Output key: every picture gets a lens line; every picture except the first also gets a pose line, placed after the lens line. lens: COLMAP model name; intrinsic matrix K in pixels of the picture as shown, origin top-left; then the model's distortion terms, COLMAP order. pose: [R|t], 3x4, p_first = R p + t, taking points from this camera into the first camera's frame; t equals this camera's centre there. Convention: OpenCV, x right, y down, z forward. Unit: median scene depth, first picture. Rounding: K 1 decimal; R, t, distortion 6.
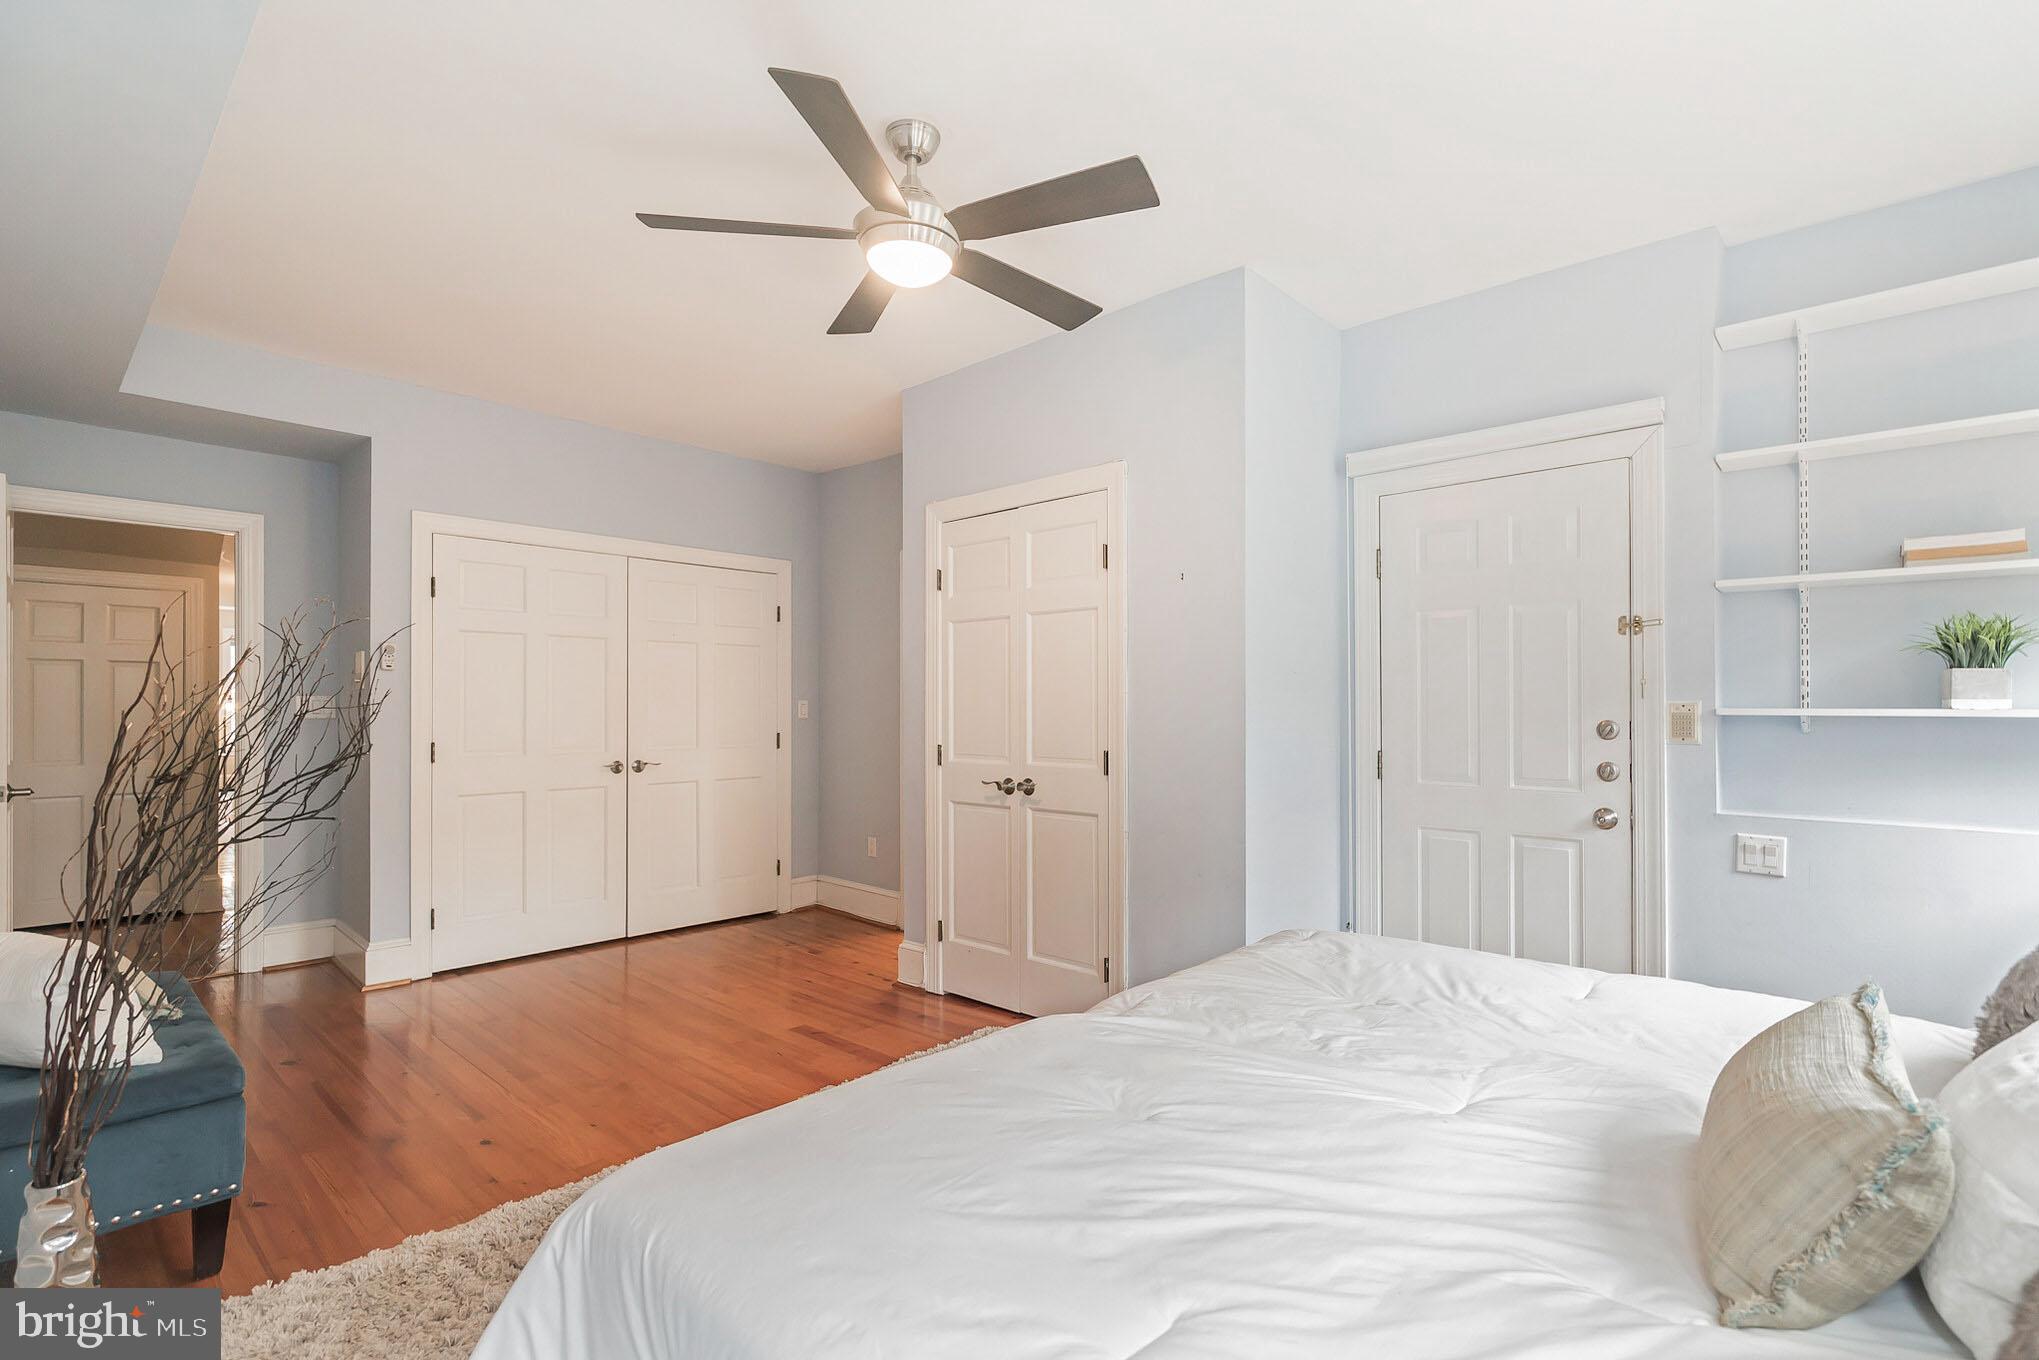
lens RADIAL K [[952.4, 0, 1019.5], [0, 952.4, 680.0], [0, 0, 1]] dist [0.000914, 0.000503]
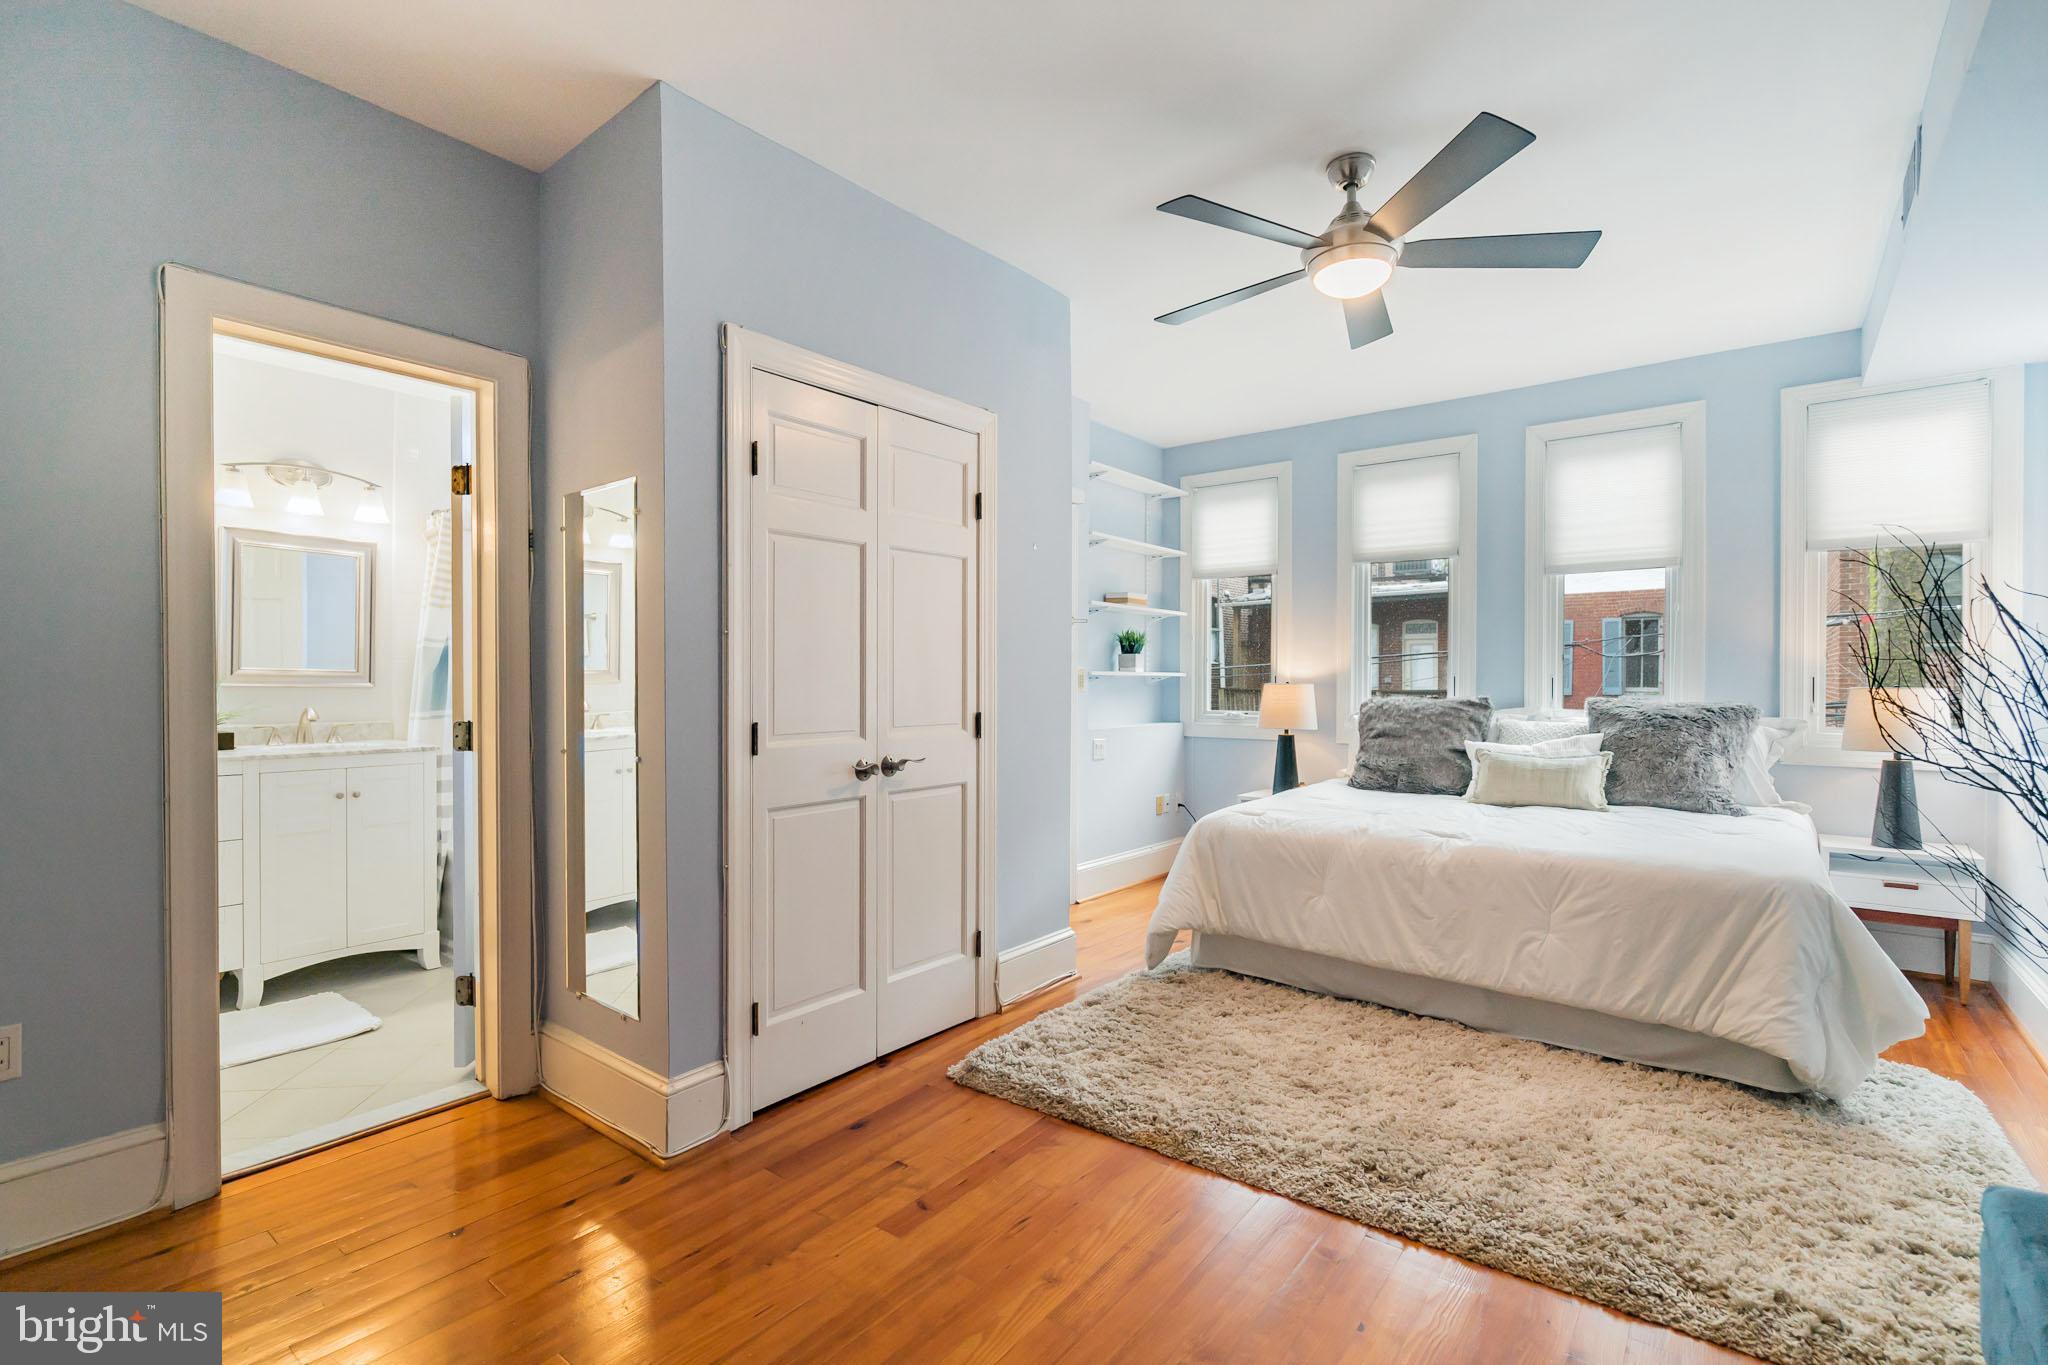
lens RADIAL K [[956.6, 0, 1024.0], [0, 956.6, 682.5], [0, 0, 1]] dist [0.000914, 0.000503]
pose [[-0.102867, -0.003936, 0.994687, -0.781207], [-0.030072, 0.999547, 0.000845, 0.039516], [-0.994240, -0.029825, -0.102939, 0.967412]]
